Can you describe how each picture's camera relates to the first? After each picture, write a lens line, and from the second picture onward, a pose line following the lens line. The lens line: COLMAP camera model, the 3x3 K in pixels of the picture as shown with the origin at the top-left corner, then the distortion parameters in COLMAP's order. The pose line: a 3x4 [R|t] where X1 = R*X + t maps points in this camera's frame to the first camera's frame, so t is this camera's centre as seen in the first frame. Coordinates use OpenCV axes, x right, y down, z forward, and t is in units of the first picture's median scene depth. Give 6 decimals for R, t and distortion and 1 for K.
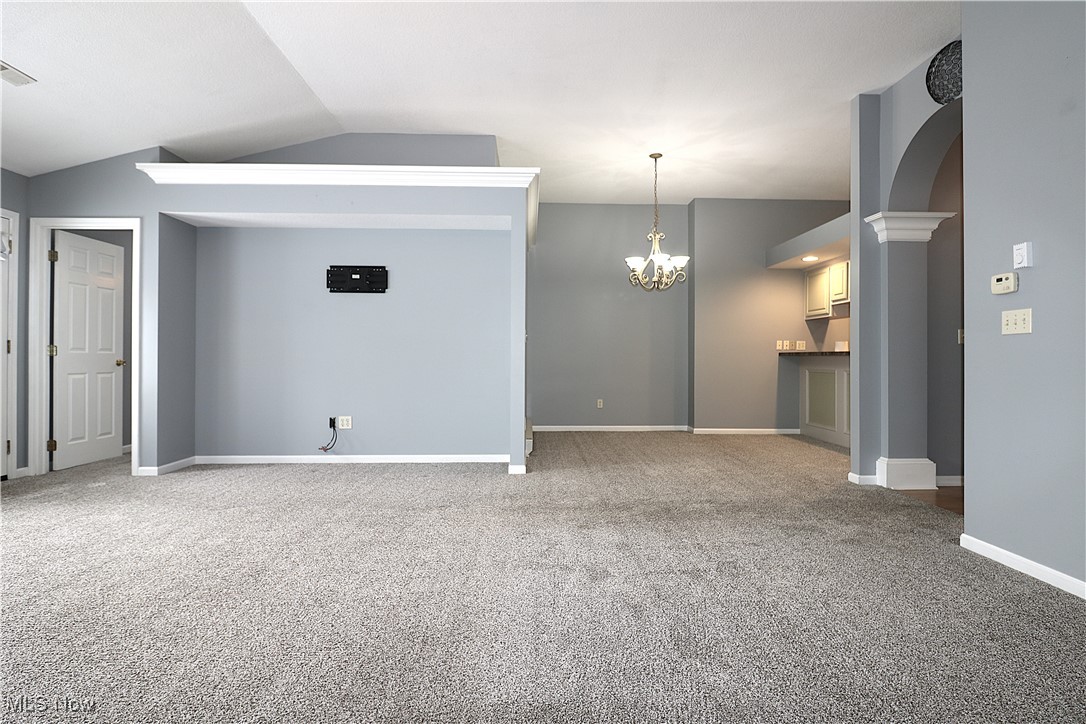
lens RADIAL K [[560.9, 0, 549.8], [0, 560.9, 357.5], [0, 0, 1]] dist [0.015120, -0.000042]
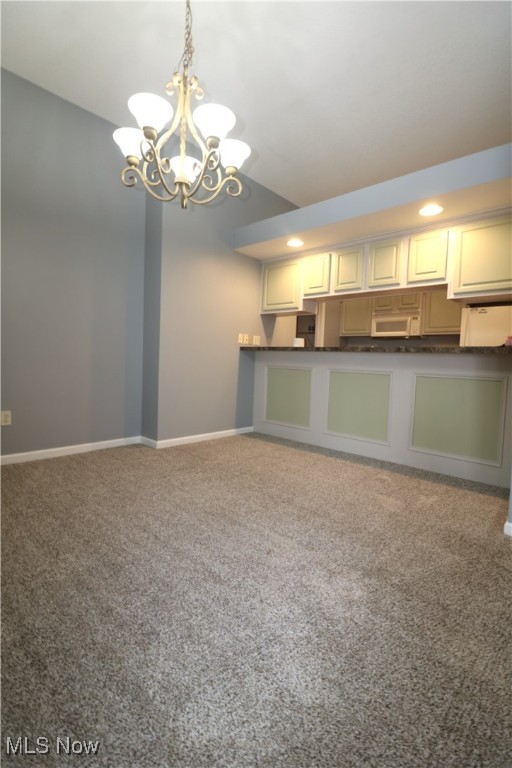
lens RADIAL K [[359.2, 0, 248.0], [0, 359.2, 377.8], [0, 0, 1]] dist [-0.003436, -0.000787]
pose [[0.705682, -0.016466, 0.708337, -0.000954], [-0.035055, 0.997694, 0.058116, 0.009925], [-0.707661, -0.065842, 0.703478, 0.727295]]
